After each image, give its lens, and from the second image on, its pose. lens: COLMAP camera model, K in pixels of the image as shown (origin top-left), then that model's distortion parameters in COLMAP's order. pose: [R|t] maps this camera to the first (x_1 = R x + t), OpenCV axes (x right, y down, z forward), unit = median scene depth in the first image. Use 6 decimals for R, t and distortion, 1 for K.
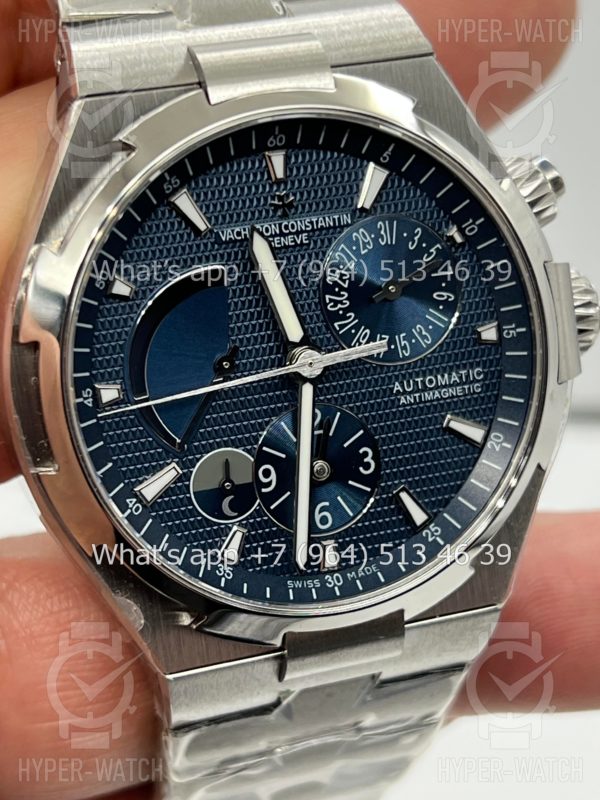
lens RADIAL K [[1979.1, 0, 300.0], [0, 1979.1, 400.0], [0, 0, 1]] dist [0.086104, 0.331750]
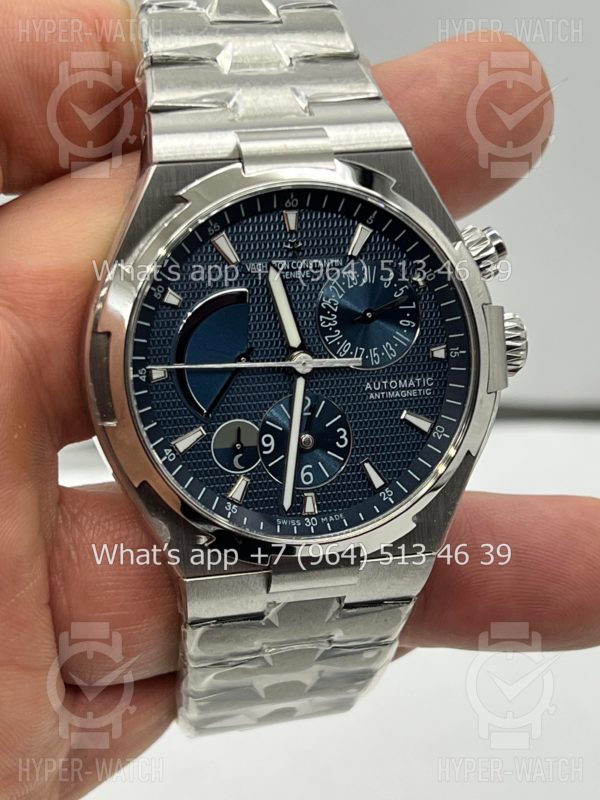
lens RADIAL K [[1796.5, 0, 300.0], [0, 1796.5, 400.0], [0, 0, 1]] dist [-0.078381, -0.126577]
pose [[0.996144, 0.076847, -0.042330, 0.056542], [-0.077366, 0.996945, -0.010763, 0.020495], [0.041374, 0.013997, 0.999046, -0.256214]]
